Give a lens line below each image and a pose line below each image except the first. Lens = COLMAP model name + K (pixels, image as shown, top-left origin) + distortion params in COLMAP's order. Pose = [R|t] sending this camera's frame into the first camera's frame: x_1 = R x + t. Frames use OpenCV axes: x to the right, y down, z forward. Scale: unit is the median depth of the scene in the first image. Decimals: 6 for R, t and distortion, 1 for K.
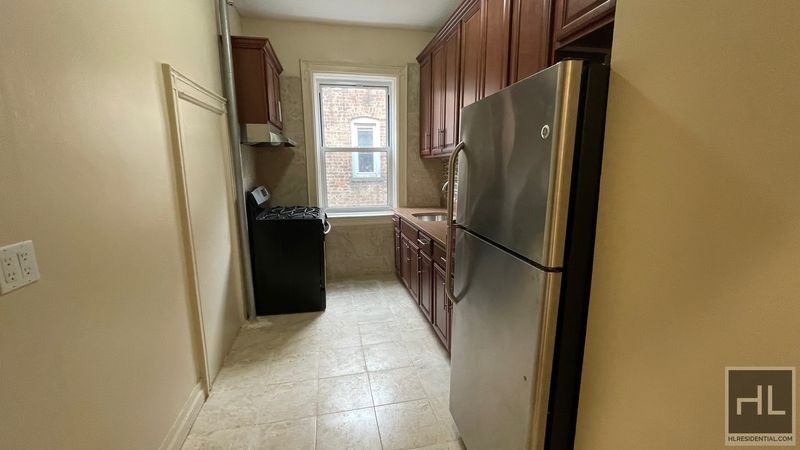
lens RADIAL K [[326.8, 0, 395.2], [0, 326.8, 225.0], [0, 0, 1]] dist [-0.002209, -0.000206]
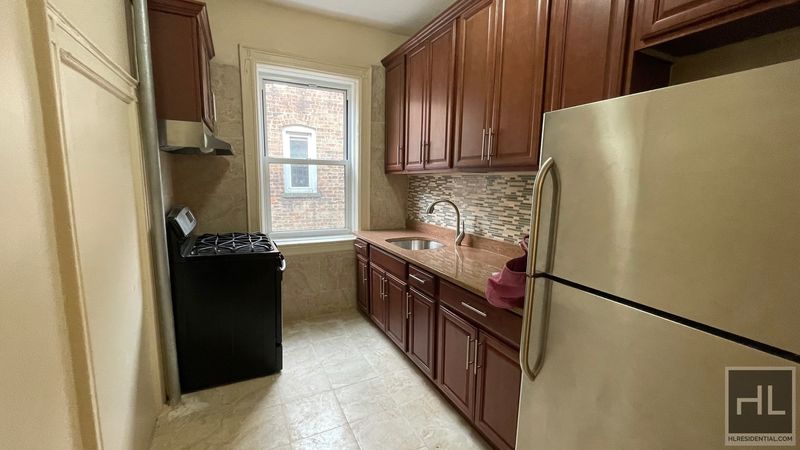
lens RADIAL K [[326.8, 0, 395.1], [0, 326.8, 224.5], [0, 0, 1]] dist [-0.002209, -0.000206]
pose [[0.967042, -0.013960, 0.254234, -0.141876], [0.024673, 0.998935, -0.038996, -0.041104], [-0.253419, 0.043984, 0.966356, 0.181980]]
